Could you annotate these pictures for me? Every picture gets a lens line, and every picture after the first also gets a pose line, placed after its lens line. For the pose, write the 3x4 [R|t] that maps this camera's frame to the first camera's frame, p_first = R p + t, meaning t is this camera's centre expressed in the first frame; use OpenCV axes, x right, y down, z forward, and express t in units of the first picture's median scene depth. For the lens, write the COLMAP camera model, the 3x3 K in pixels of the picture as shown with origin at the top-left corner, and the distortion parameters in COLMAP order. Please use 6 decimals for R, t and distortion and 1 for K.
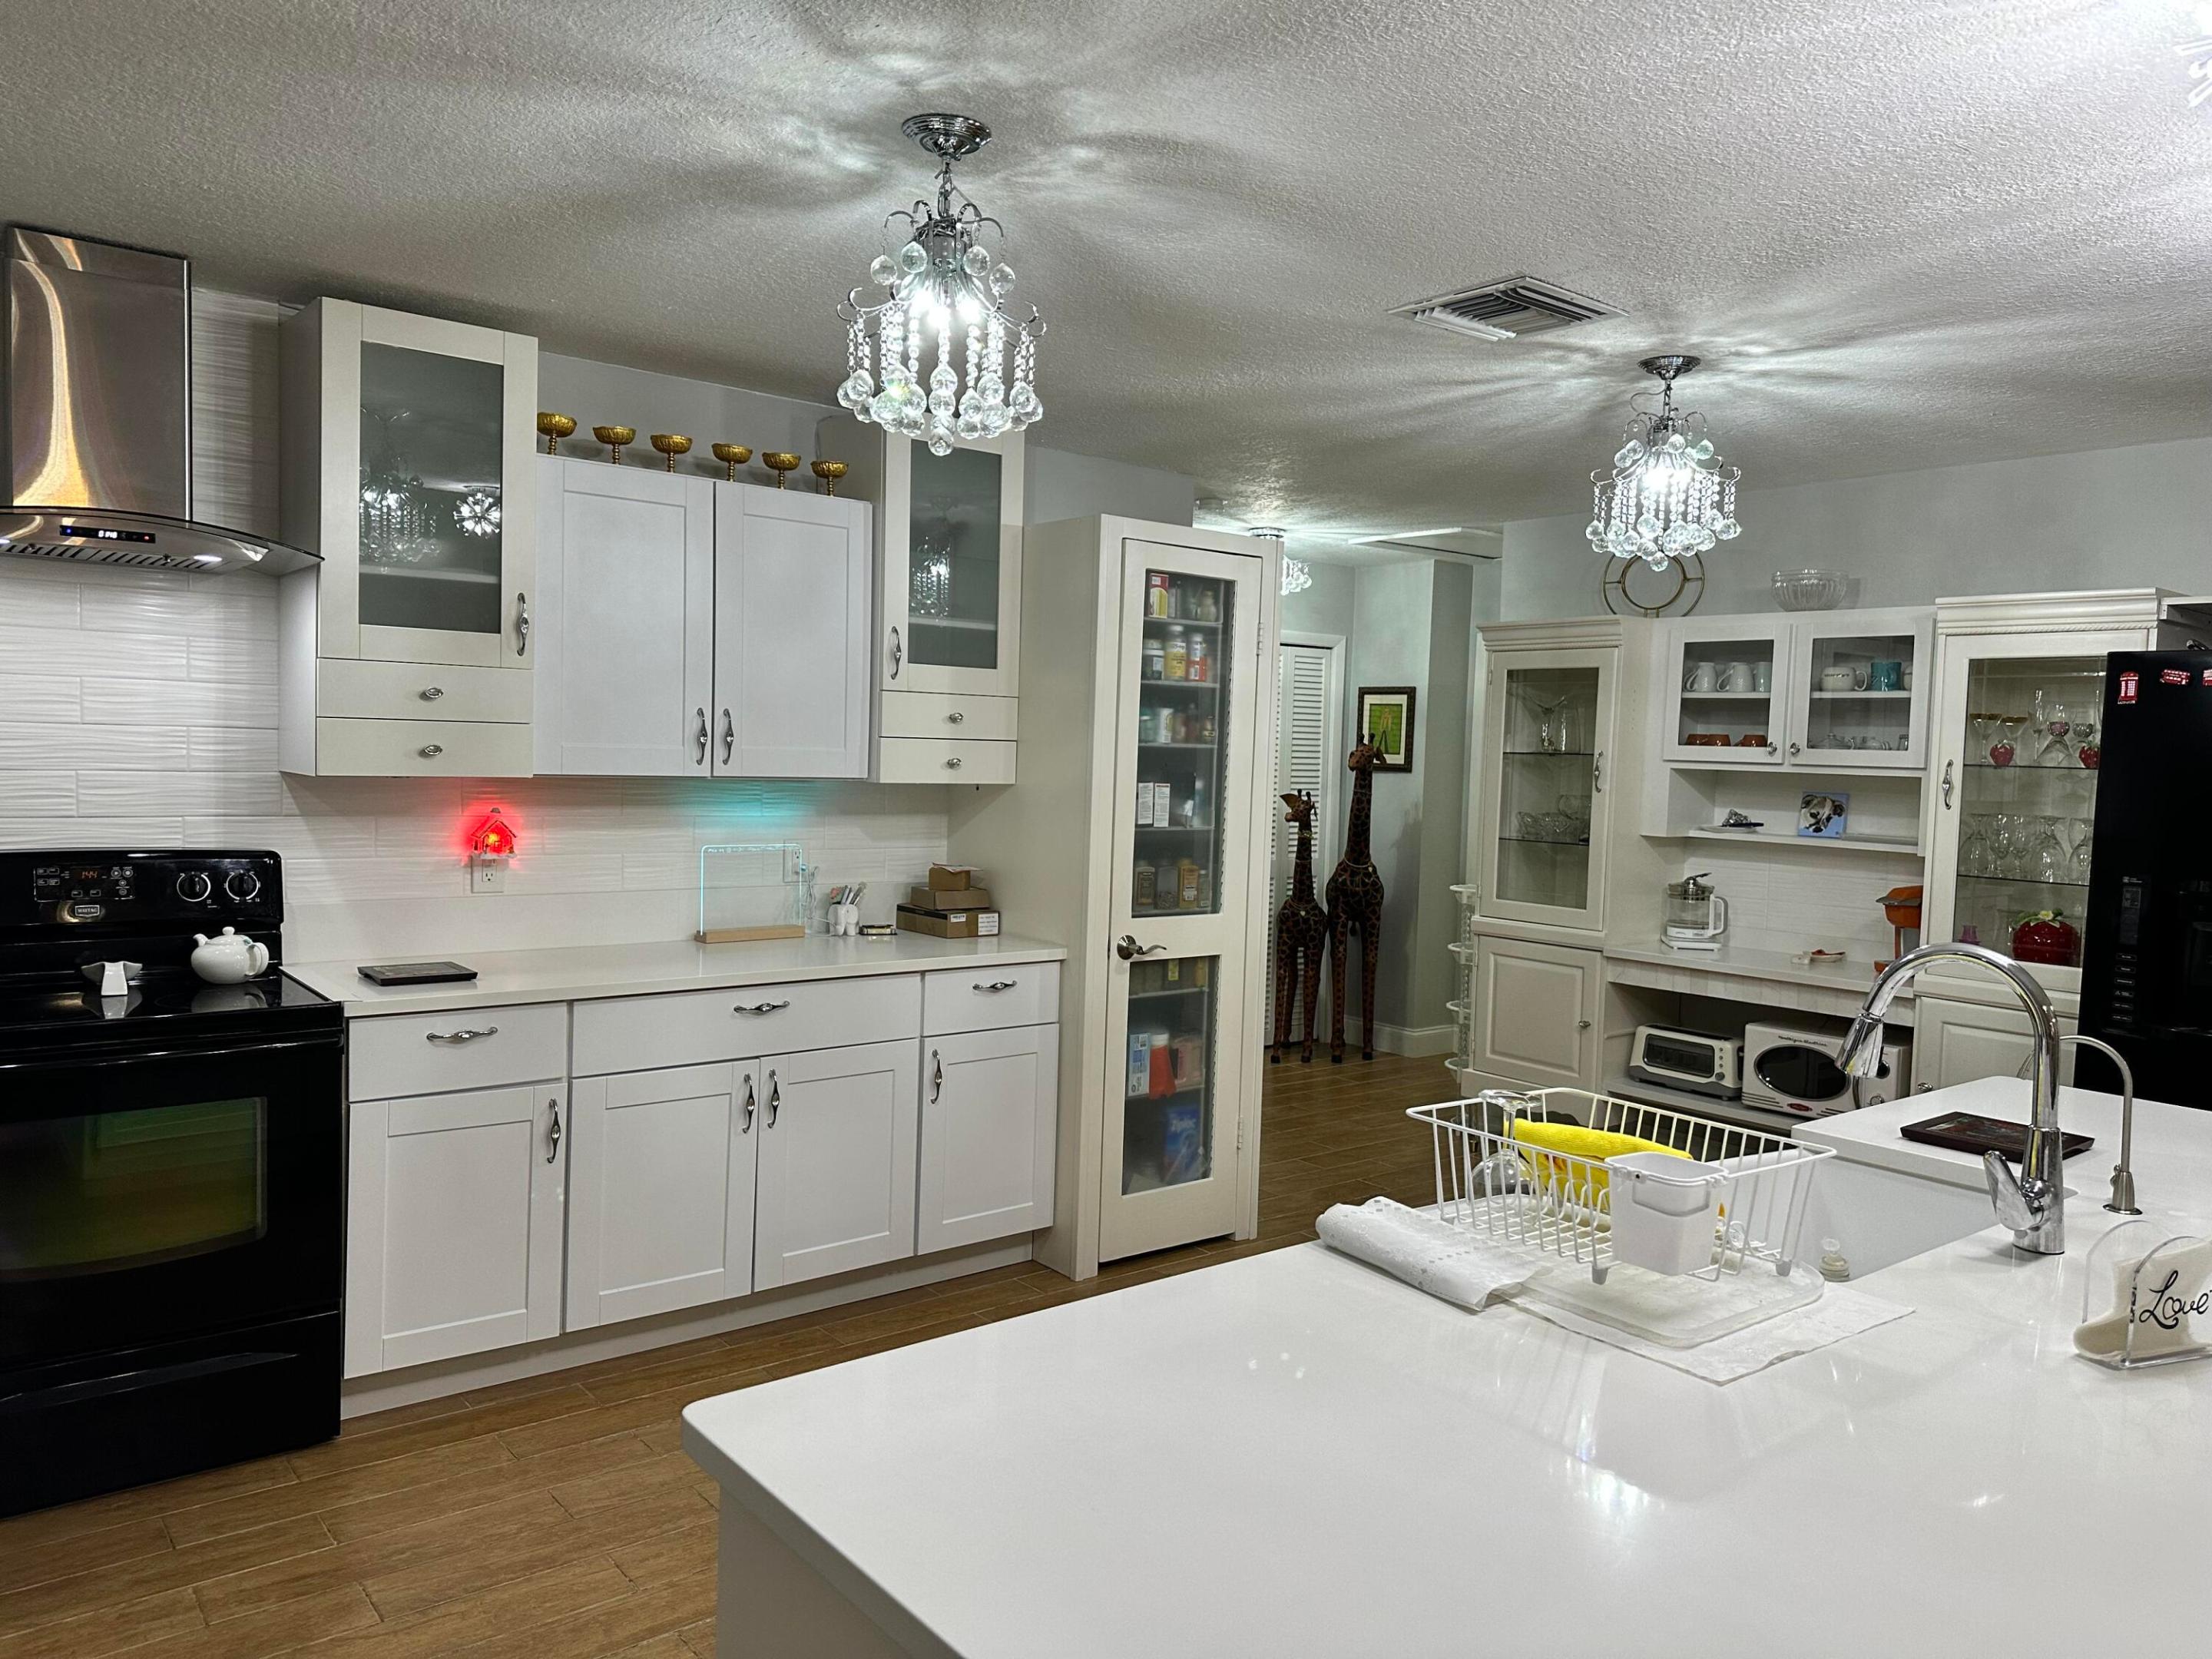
lens RADIAL K [[1539.1, 0, 1121.2], [0, 1539.1, 828.7], [0, 0, 1]] dist [0.044945, -0.059298]
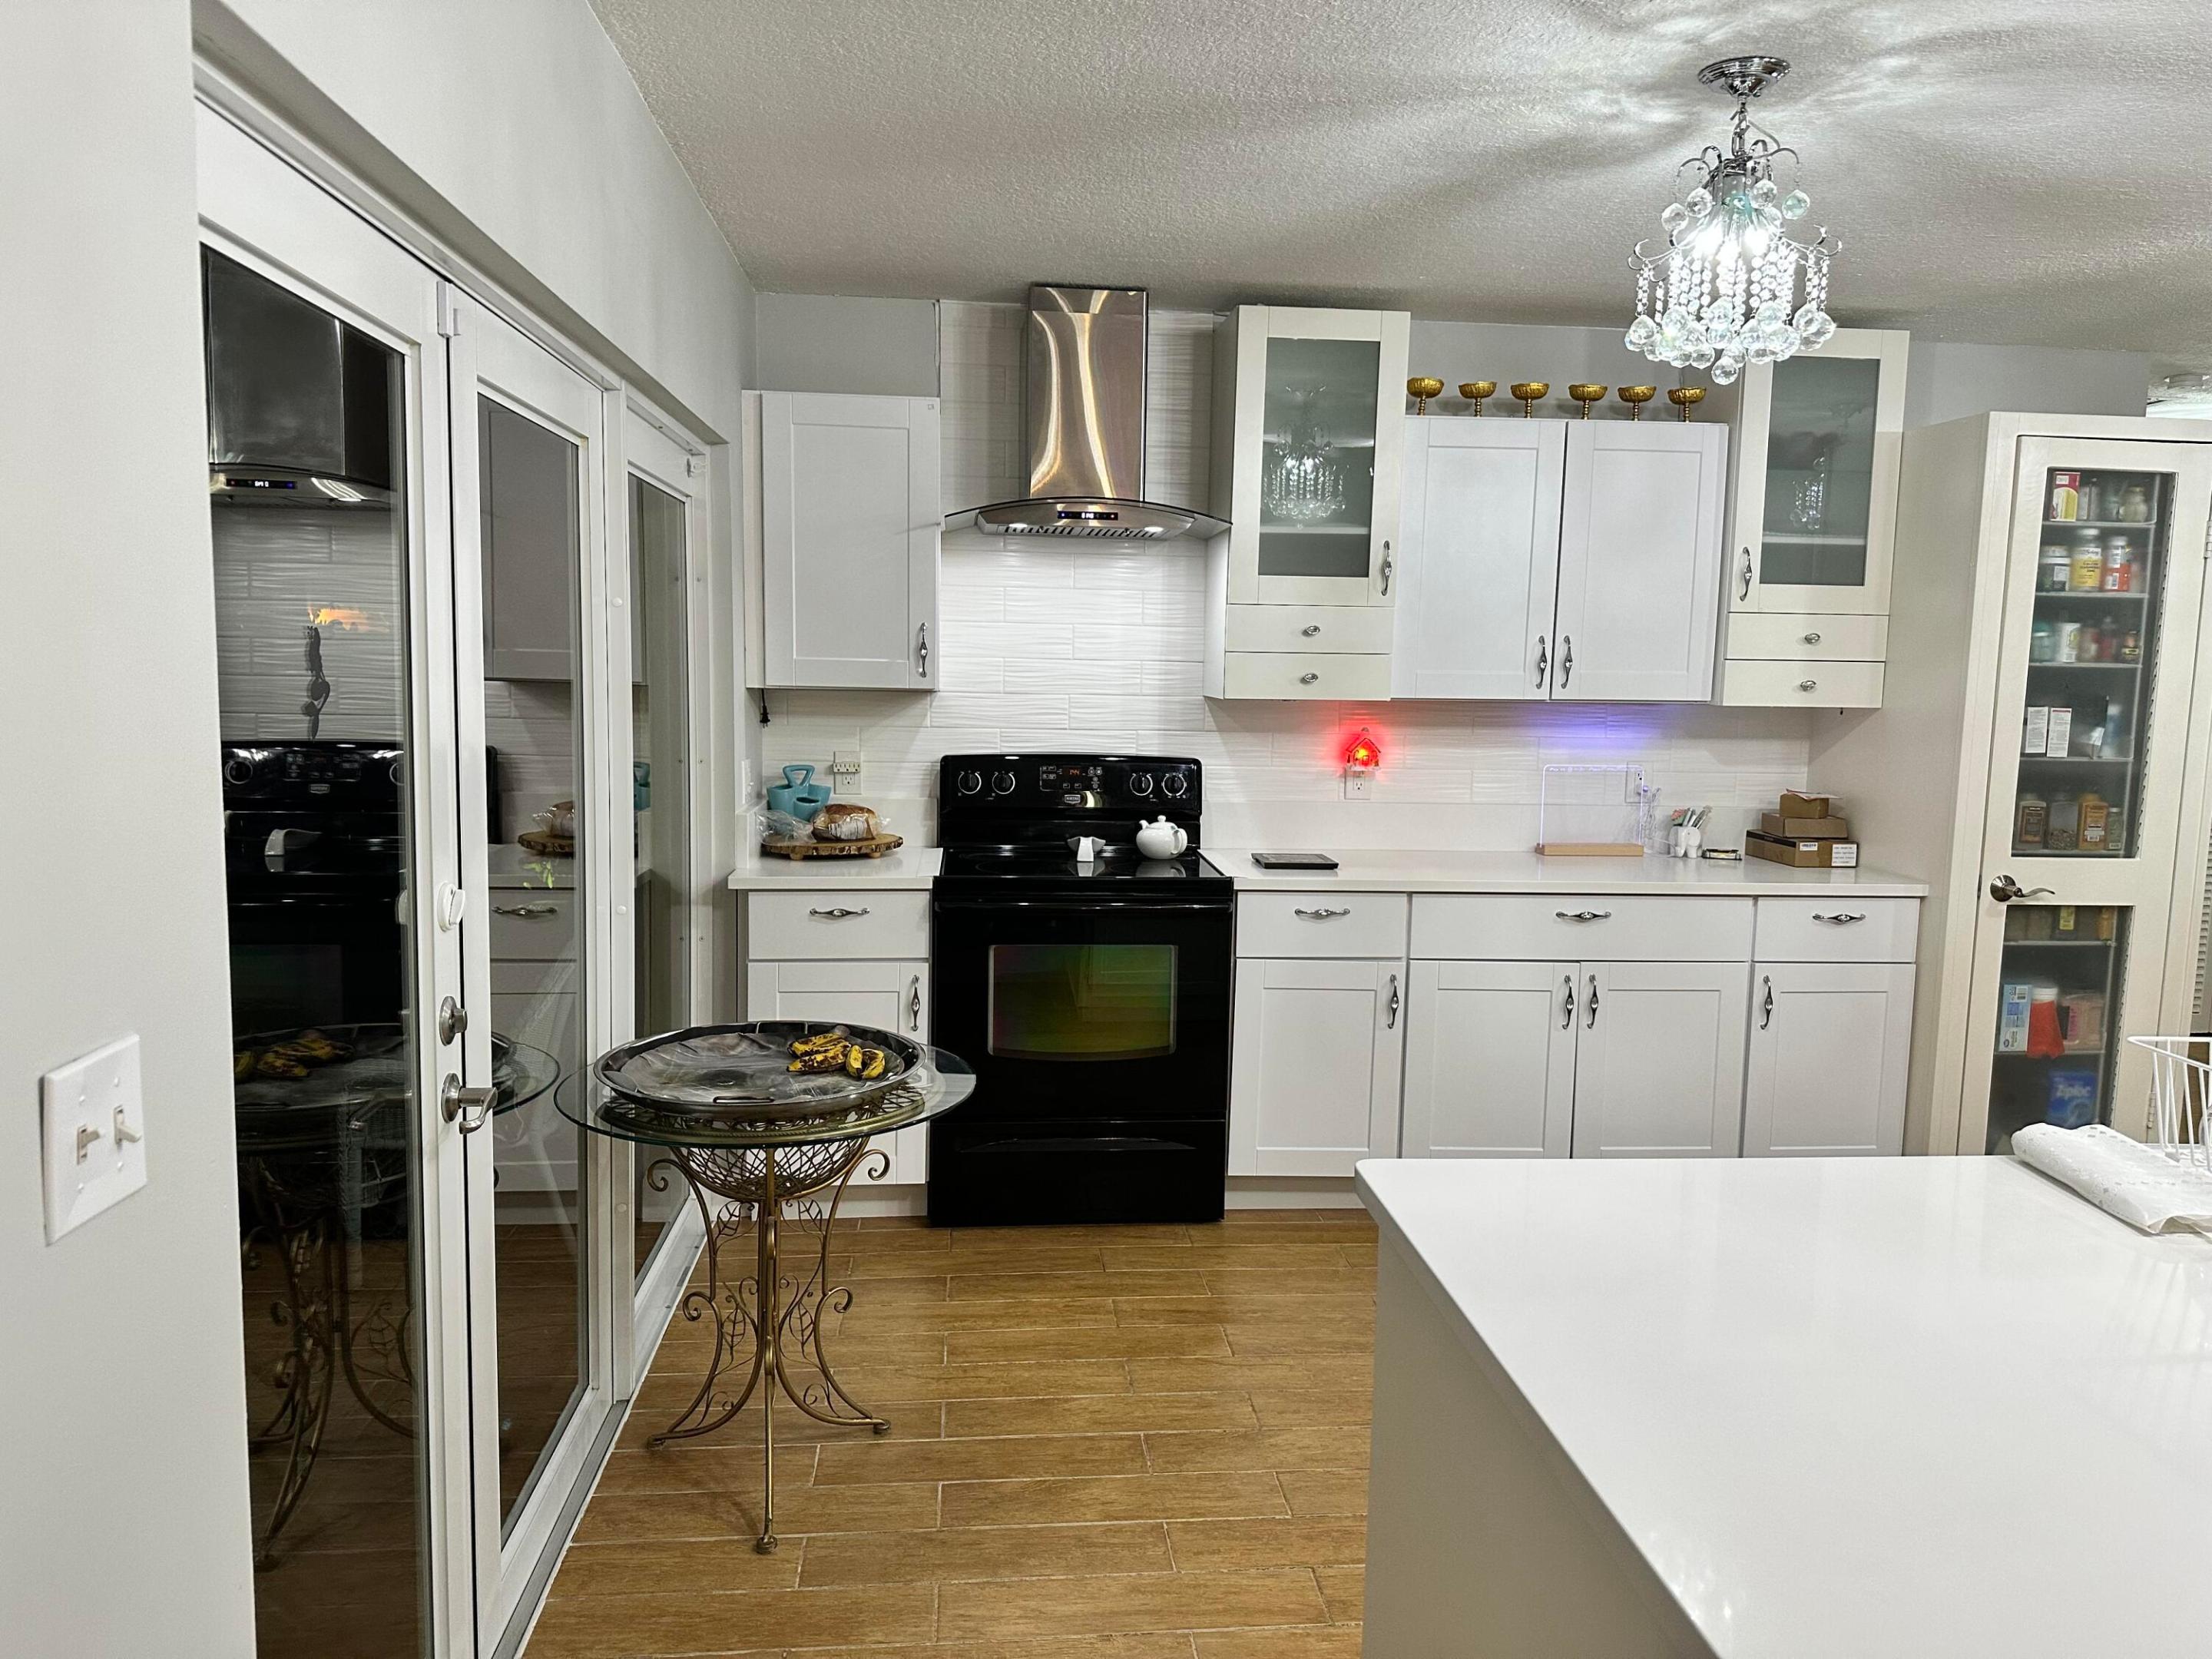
lens RADIAL K [[1539.1, 0, 1092.5], [0, 1539.1, 824.1], [0, 0, 1]] dist [0.044945, -0.059298]
pose [[0.822237, 0.047382, -0.567169, 0.094019], [-0.023719, 0.998516, 0.049031, 0.008443], [0.568651, -0.026863, 0.822140, -0.076413]]
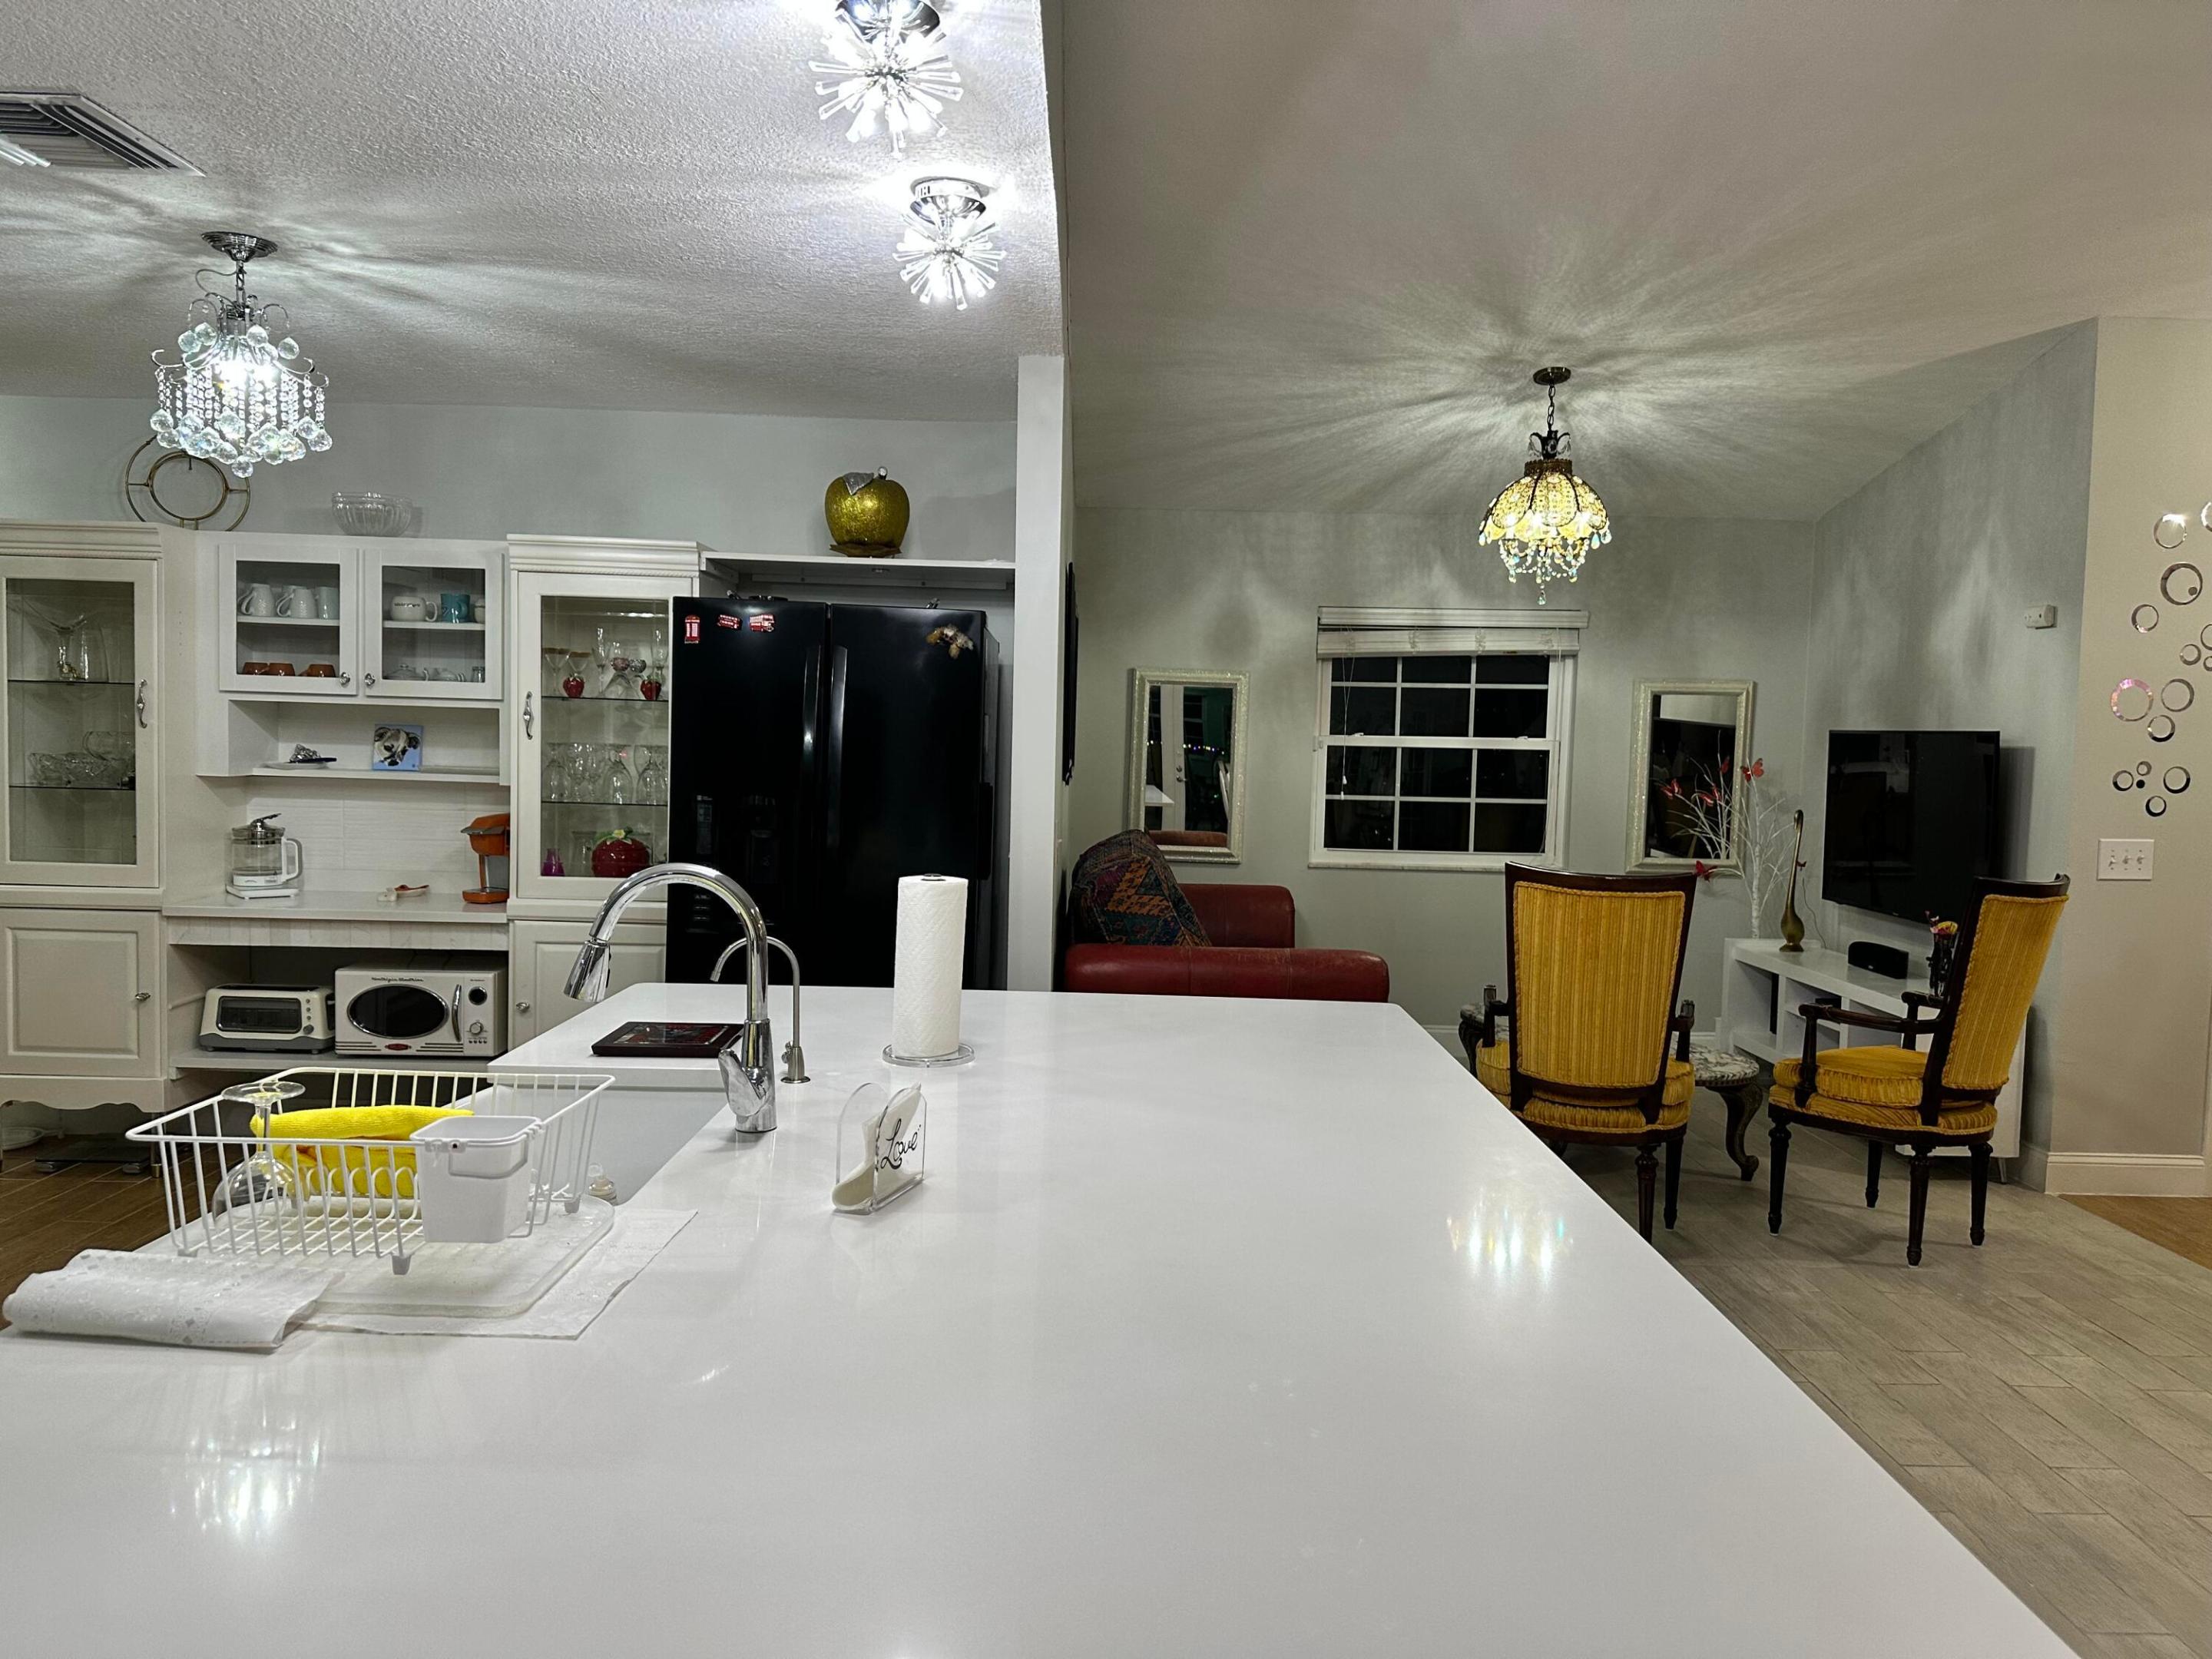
lens RADIAL K [[1539.1, 0, 1109.0], [0, 1539.1, 824.0], [0, 0, 1]] dist [0.044945, -0.059298]
pose [[0.620235, -0.063678, 0.781827, -0.054021], [0.032386, 0.997928, 0.055587, -0.001119], [-0.783747, -0.009157, 0.621012, 0.056067]]
